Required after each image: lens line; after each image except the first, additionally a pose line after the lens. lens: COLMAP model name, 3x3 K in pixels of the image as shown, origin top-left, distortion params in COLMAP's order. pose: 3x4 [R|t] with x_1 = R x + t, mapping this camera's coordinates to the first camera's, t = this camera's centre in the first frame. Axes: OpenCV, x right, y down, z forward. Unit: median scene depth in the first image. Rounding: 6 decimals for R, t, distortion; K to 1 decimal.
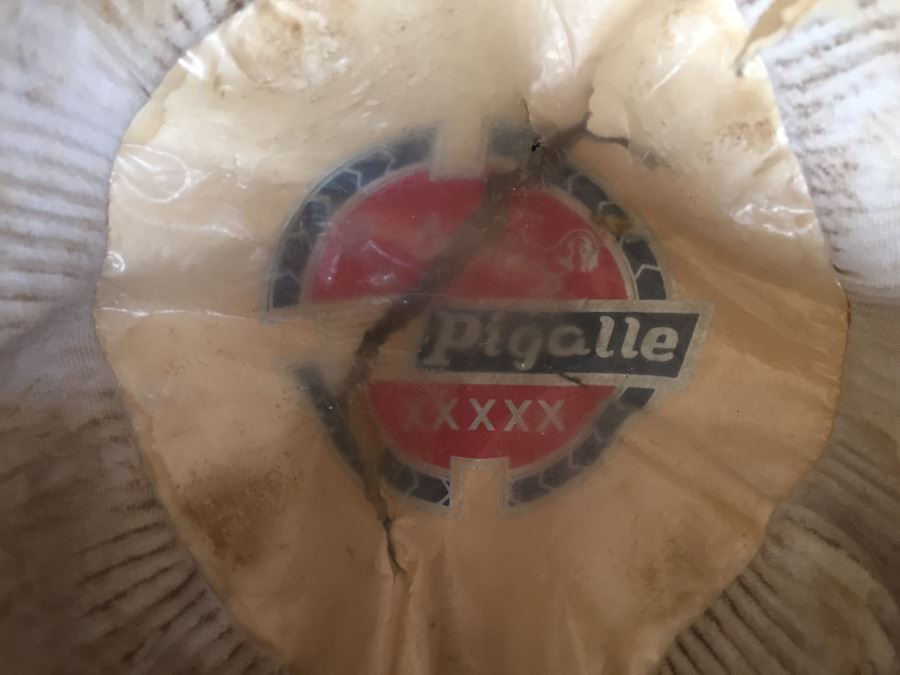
lens RADIAL K [[784.1, 0, 452.2], [0, 784.1, 337.1], [0, 0, 1]] dist [0.036331, -0.023609]
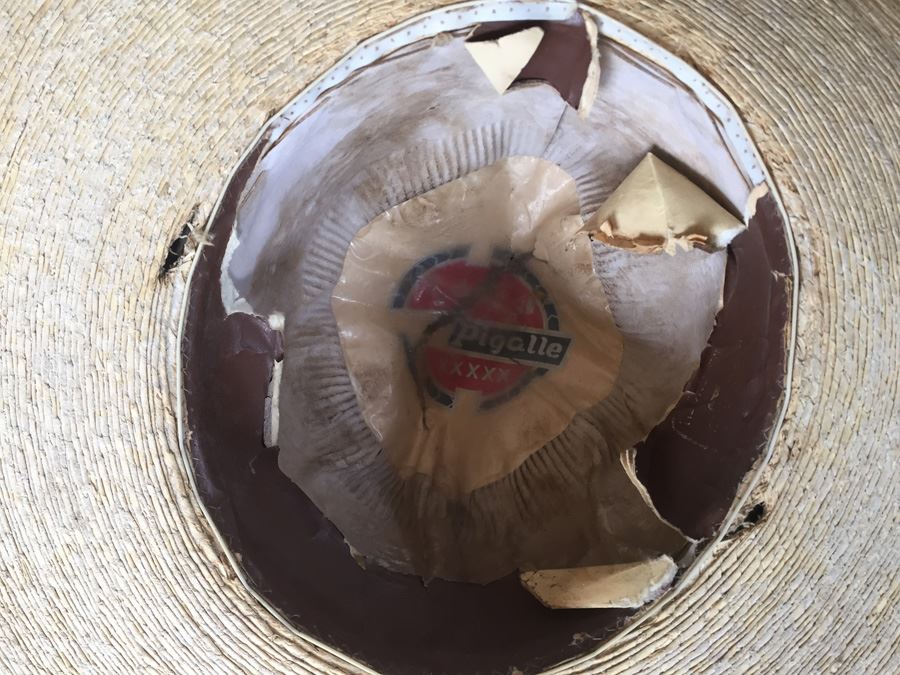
lens RADIAL K [[784.1, 0, 452.1], [0, 784.1, 336.2], [0, 0, 1]] dist [0.036331, -0.023609]
pose [[0.986443, 0.154268, -0.055961, 0.102351], [-0.158287, 0.984434, -0.076381, 0.209046], [0.043306, 0.084203, 0.995507, -1.413463]]
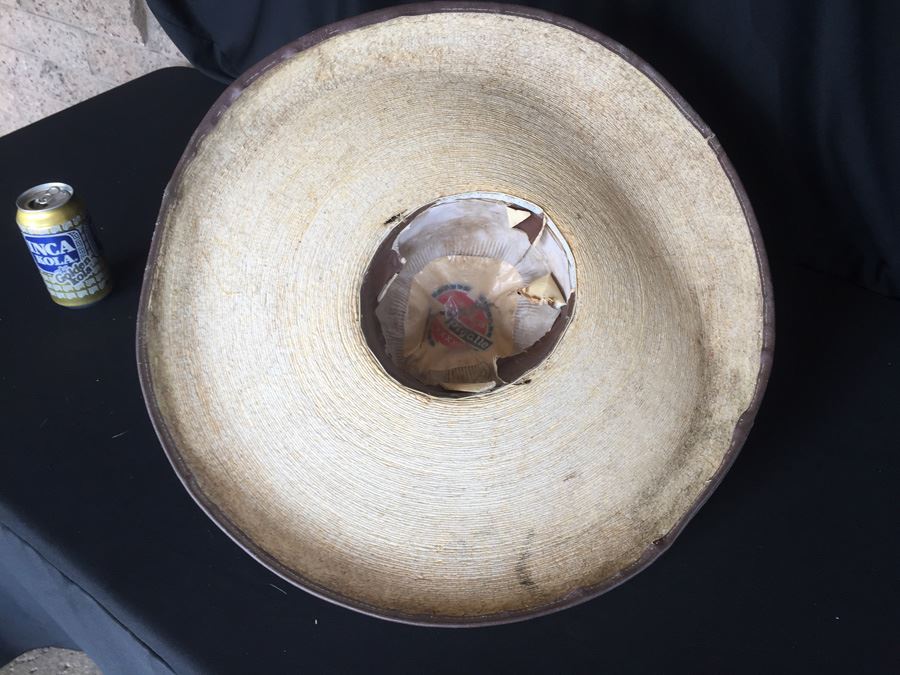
lens RADIAL K [[784.1, 0, 448.8], [0, 784.1, 339.1], [0, 0, 1]] dist [0.036331, -0.023609]
pose [[0.816187, 0.566314, -0.114578, 0.714702], [-0.568609, 0.752060, -0.333302, 2.058516], [-0.102584, 0.337187, 0.935832, -4.301549]]
